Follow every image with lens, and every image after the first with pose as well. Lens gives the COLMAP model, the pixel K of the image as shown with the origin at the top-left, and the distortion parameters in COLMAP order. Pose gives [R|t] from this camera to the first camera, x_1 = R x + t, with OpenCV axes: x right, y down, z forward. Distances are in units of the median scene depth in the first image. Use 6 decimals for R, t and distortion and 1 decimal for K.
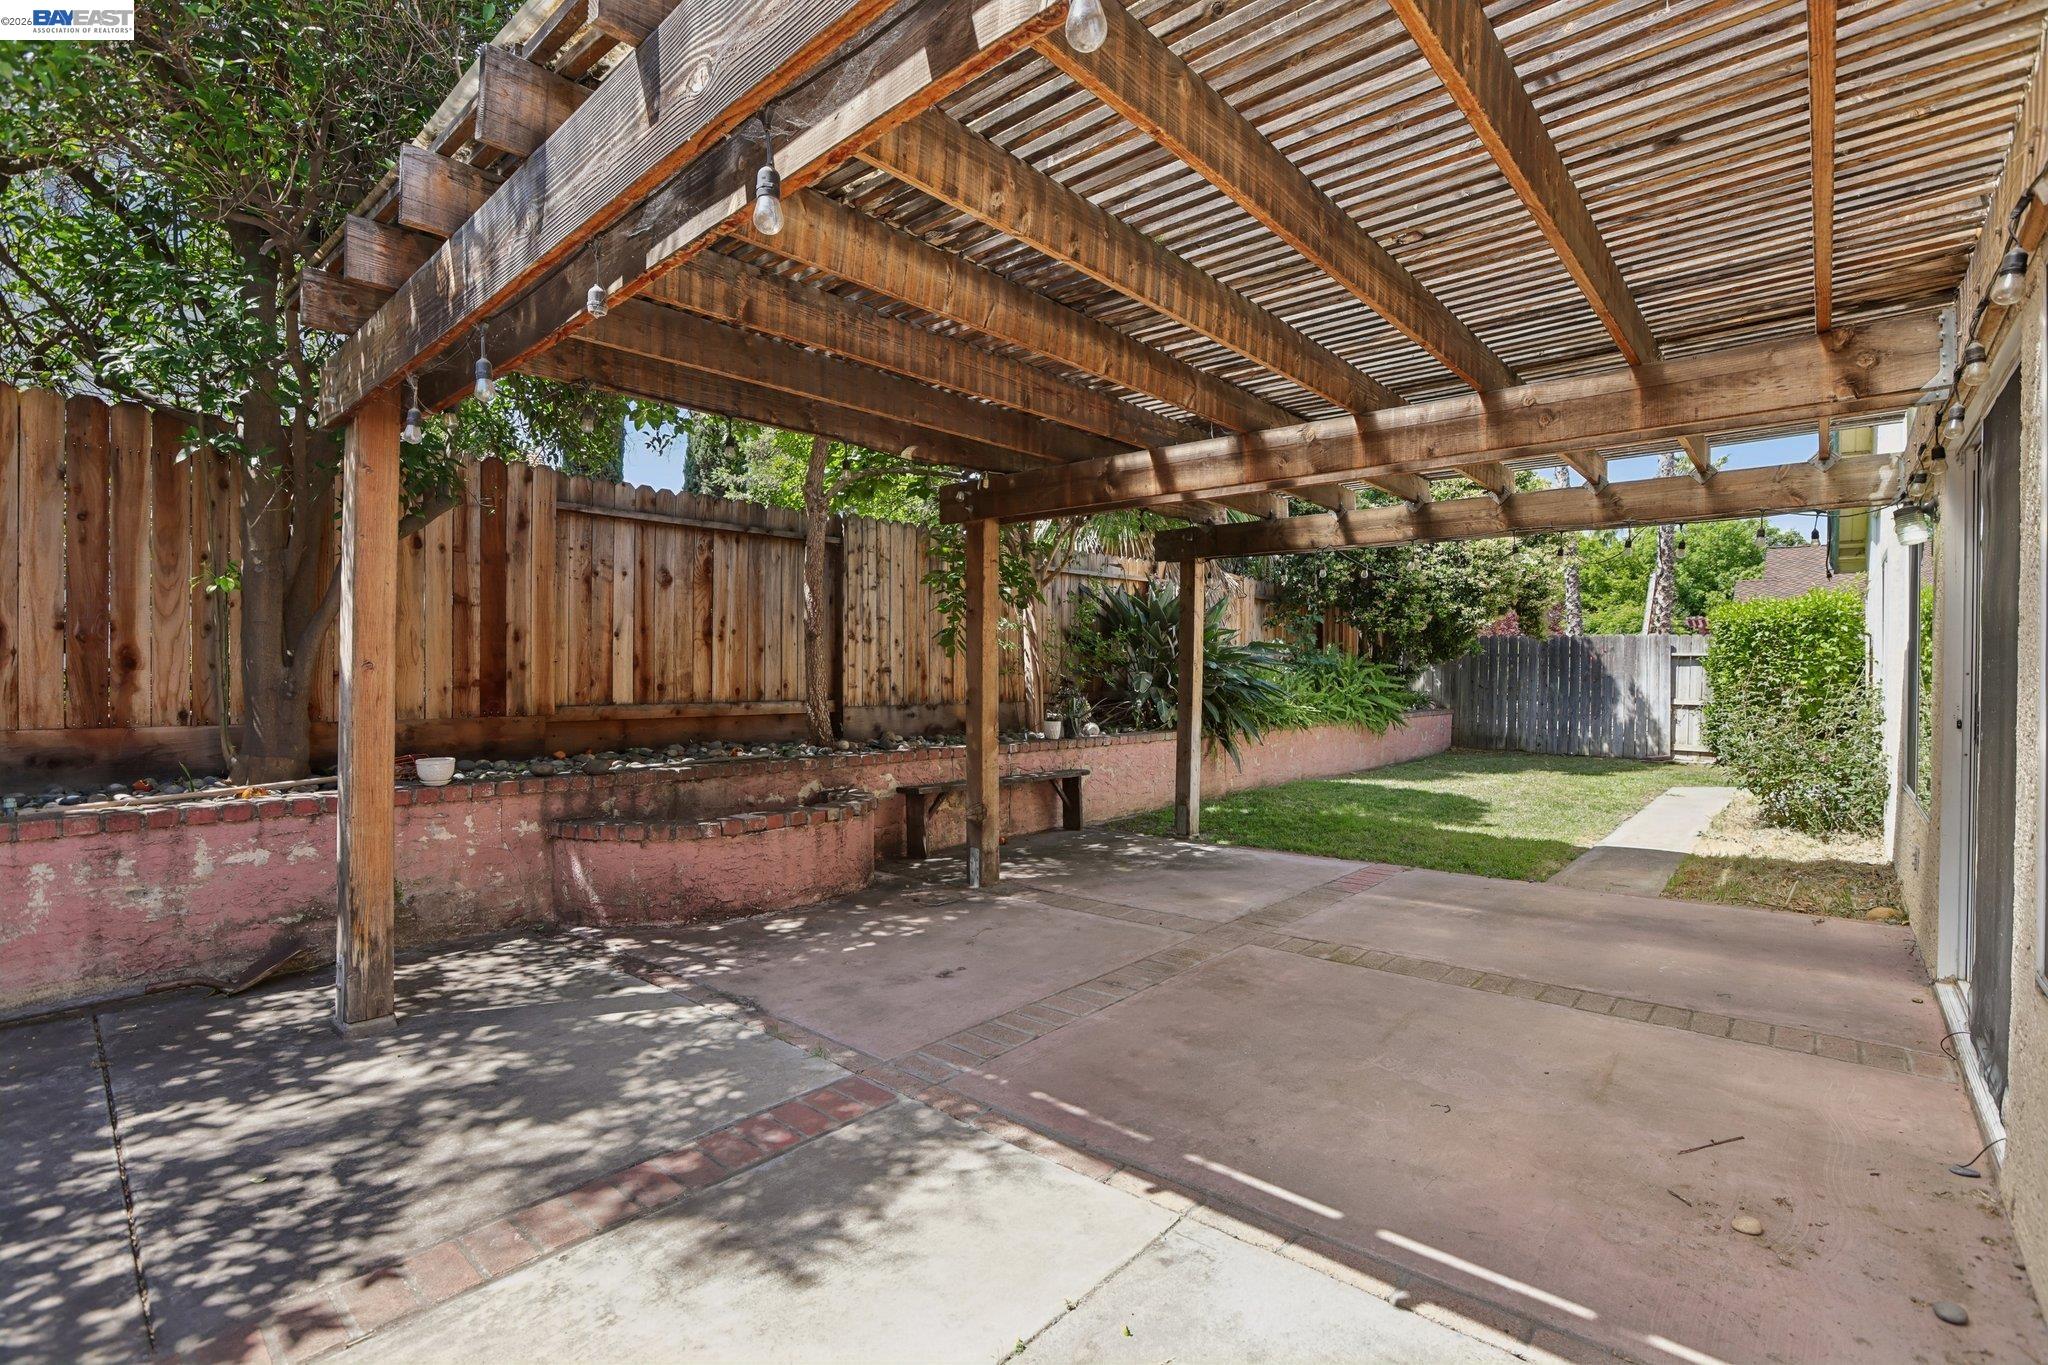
lens RADIAL K [[931.0, 0, 1014.7], [0, 931.0, 681.9], [0, 0, 1]] dist [-0.026062, 0.000324]
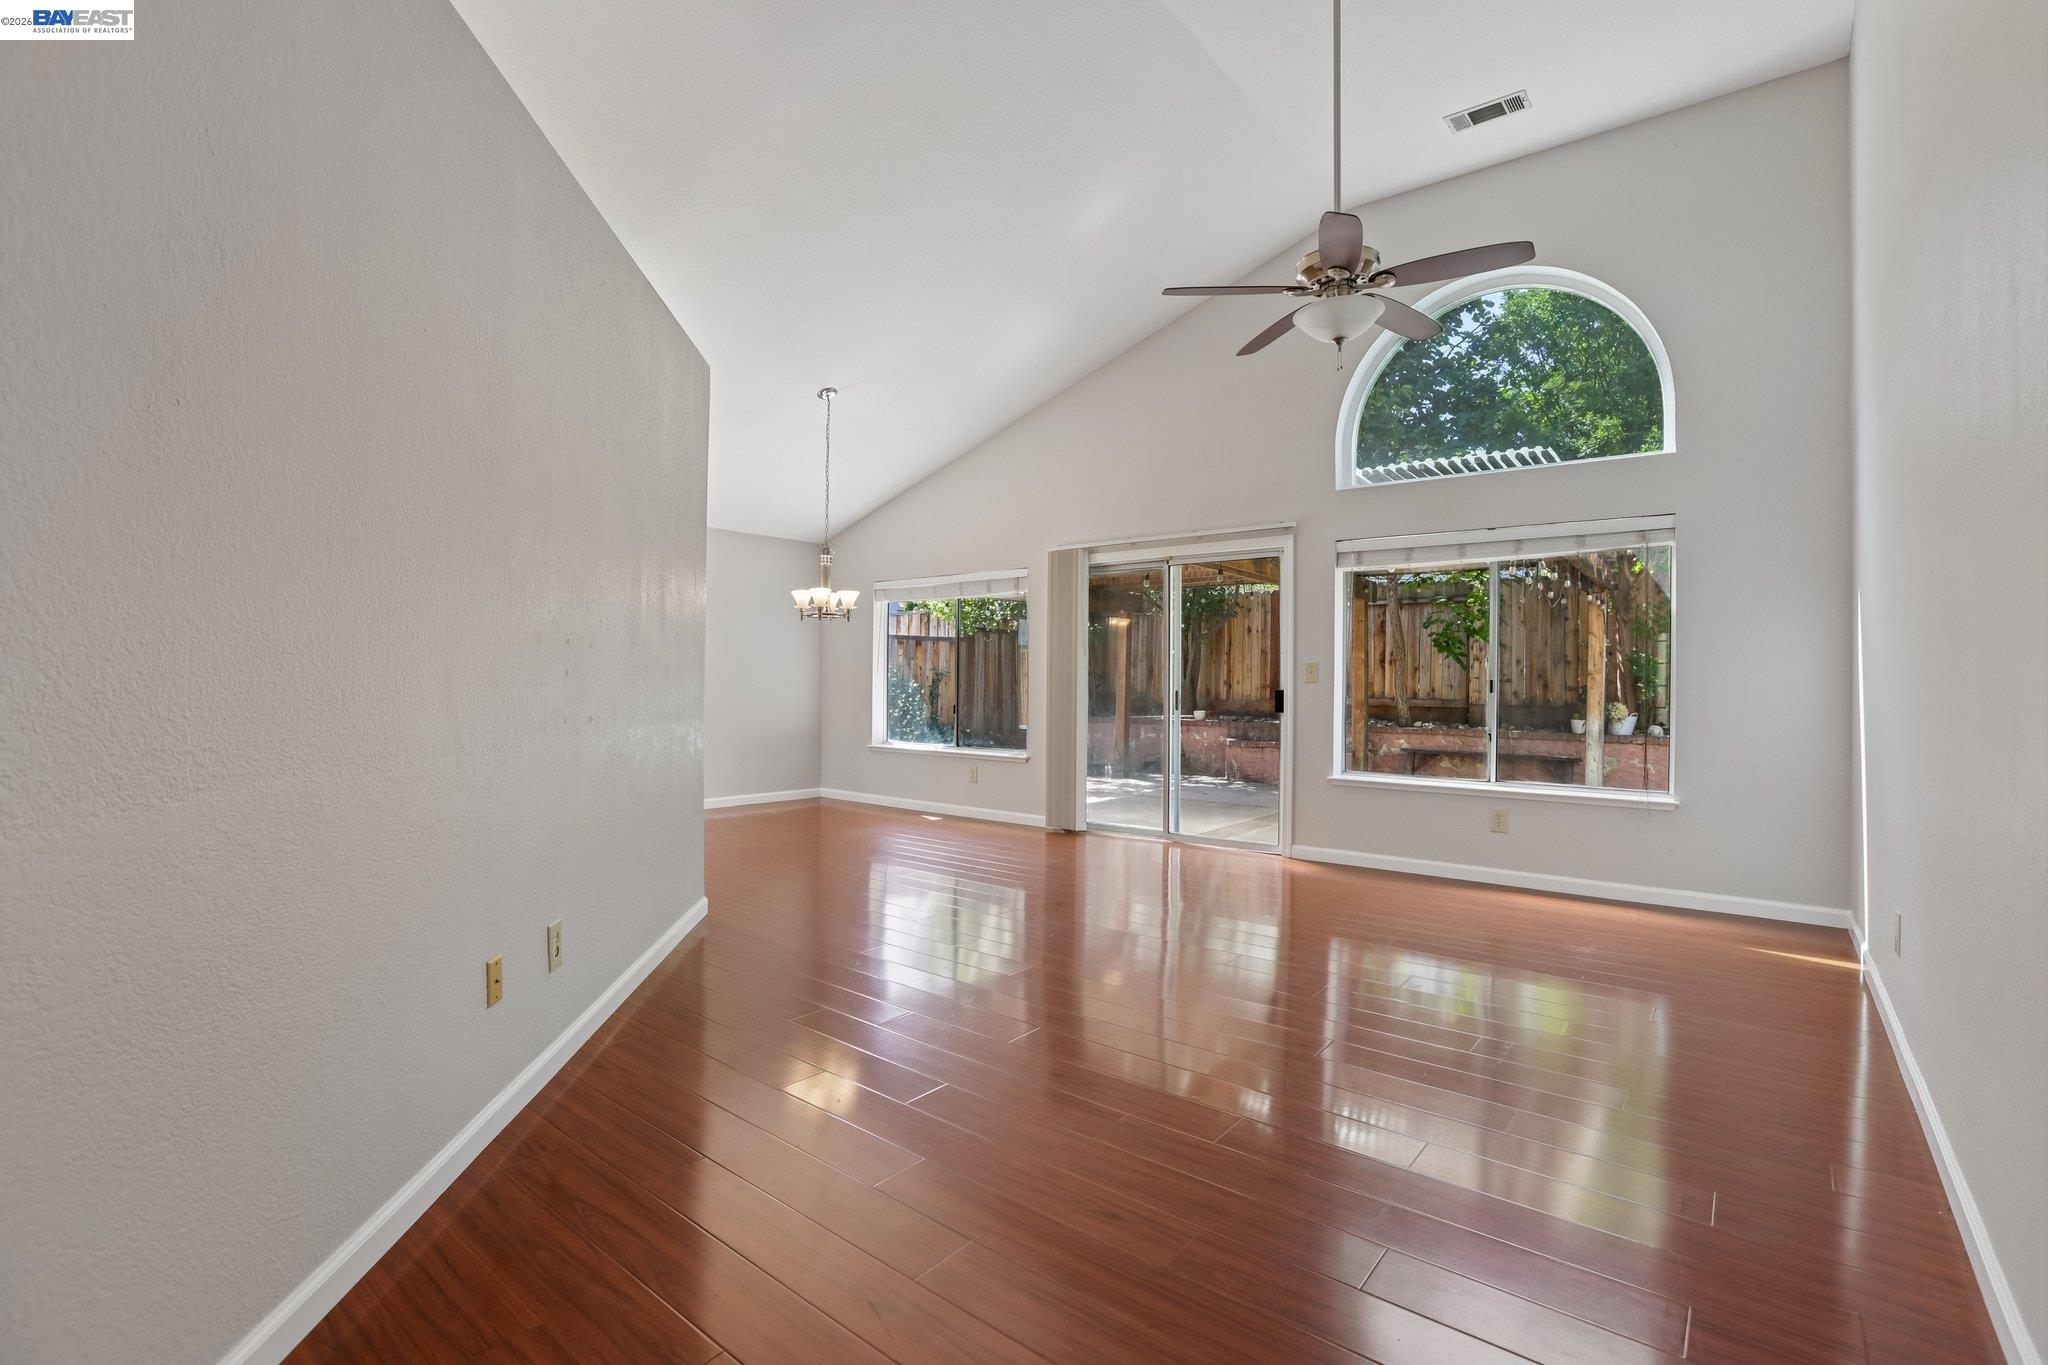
lens RADIAL K [[931.0, 0, 1020.5], [0, 931.0, 680.9], [0, 0, 1]] dist [-0.026062, 0.000324]
pose [[0.040576, -0.000338, -0.999176, 1.629894], [-0.014834, 0.999890, -0.000941, 0.000611], [0.999066, 0.014860, 0.040567, 0.230483]]
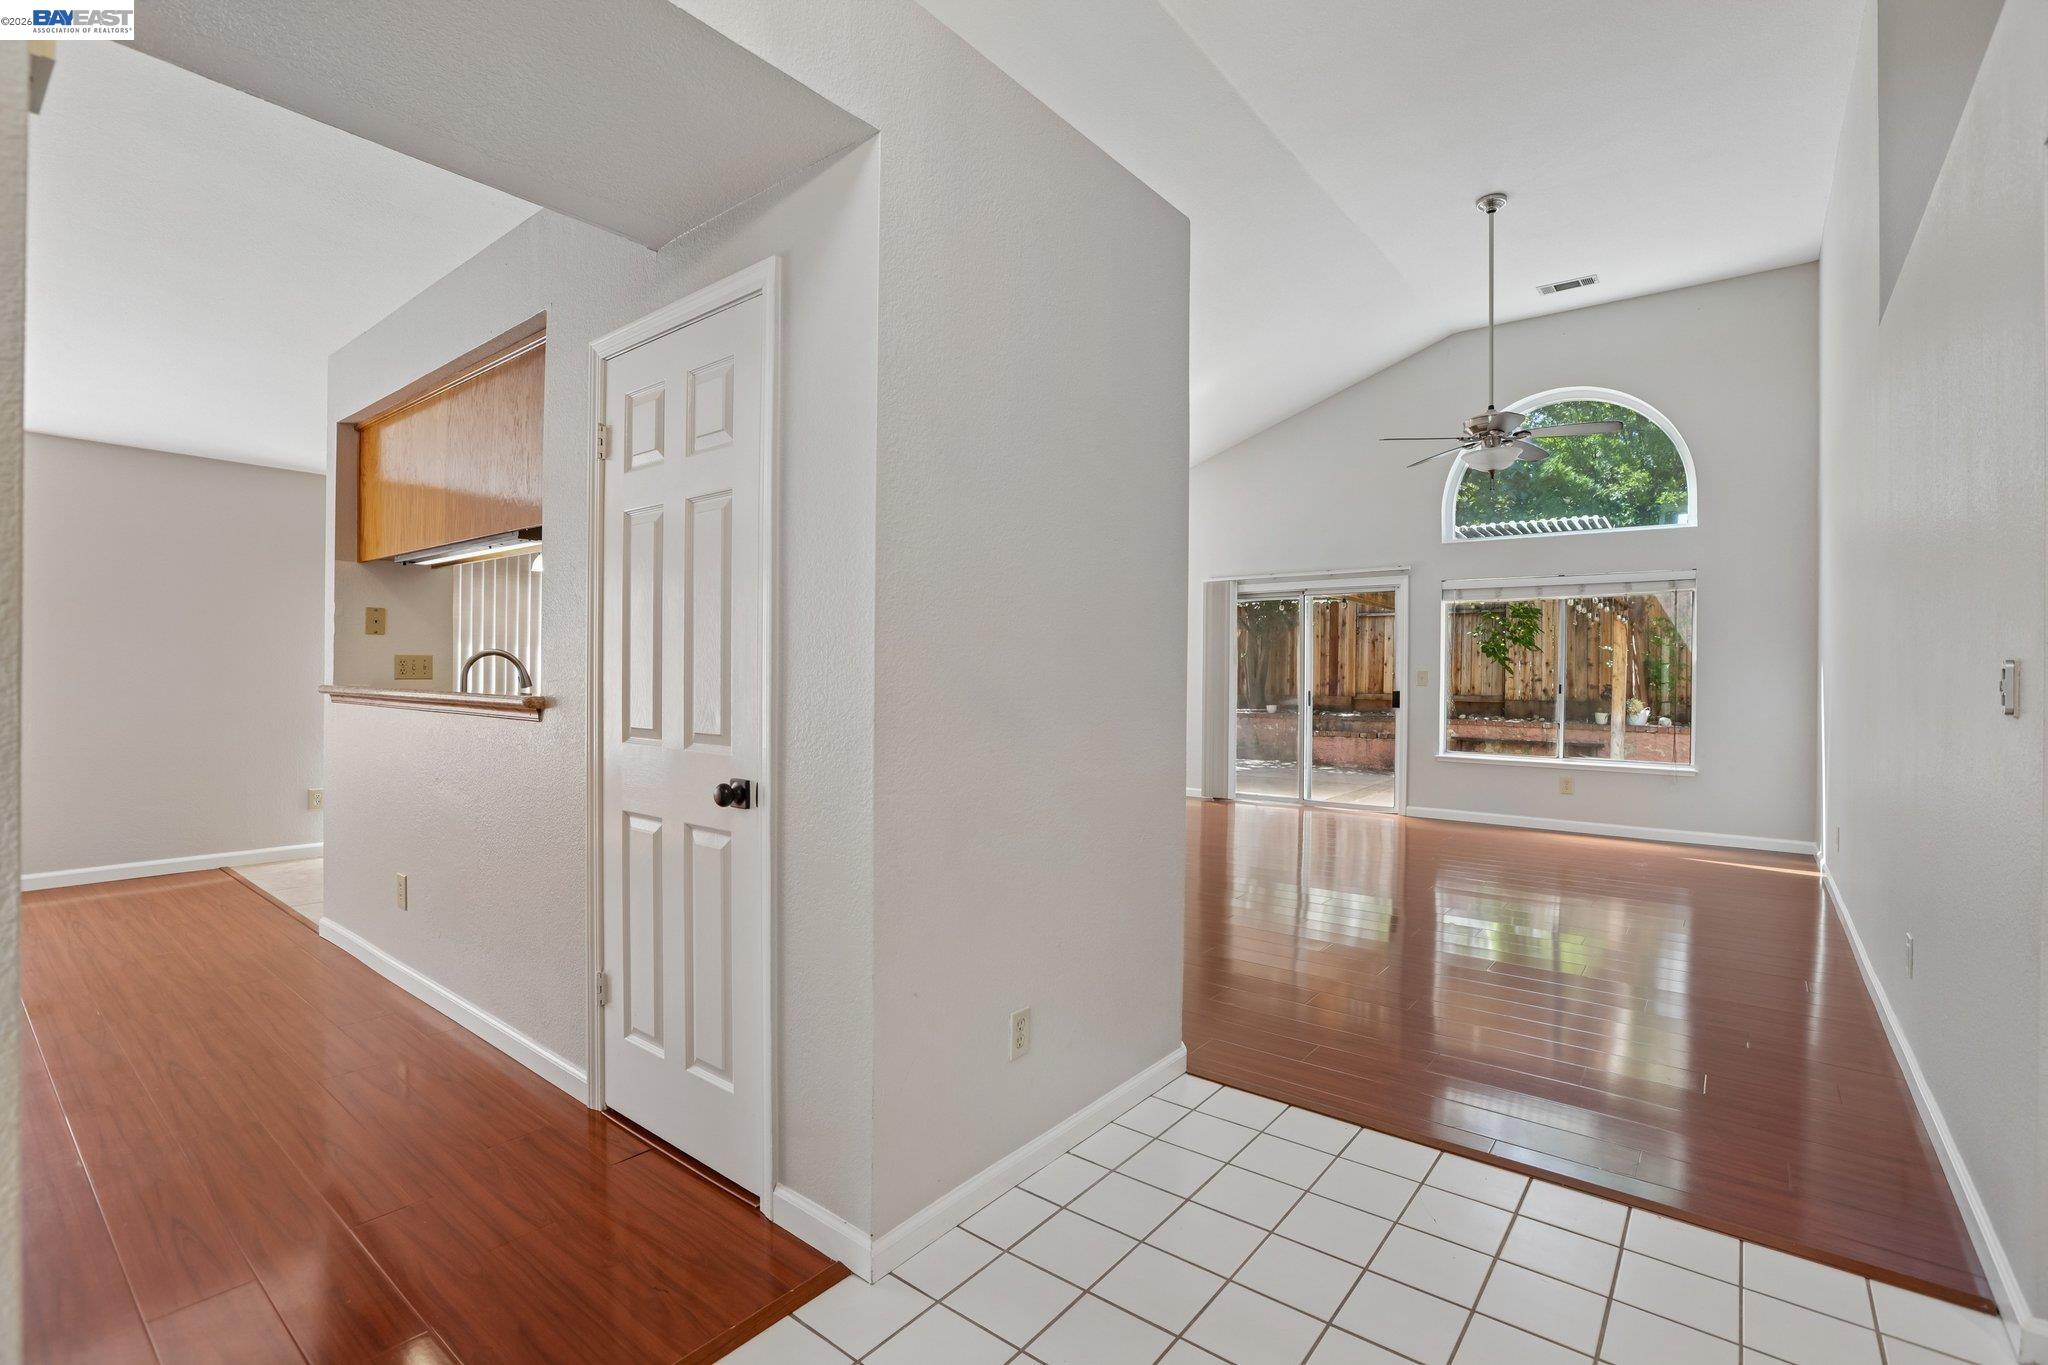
lens RADIAL K [[931.0, 0, 1017.5], [0, 931.0, 679.2], [0, 0, 1]] dist [-0.026062, 0.000324]
pose [[0.053576, 0.006240, -0.998544, 1.960448], [-0.014171, 0.999885, 0.005488, -0.011867], [0.998463, 0.013856, 0.053659, -0.081541]]
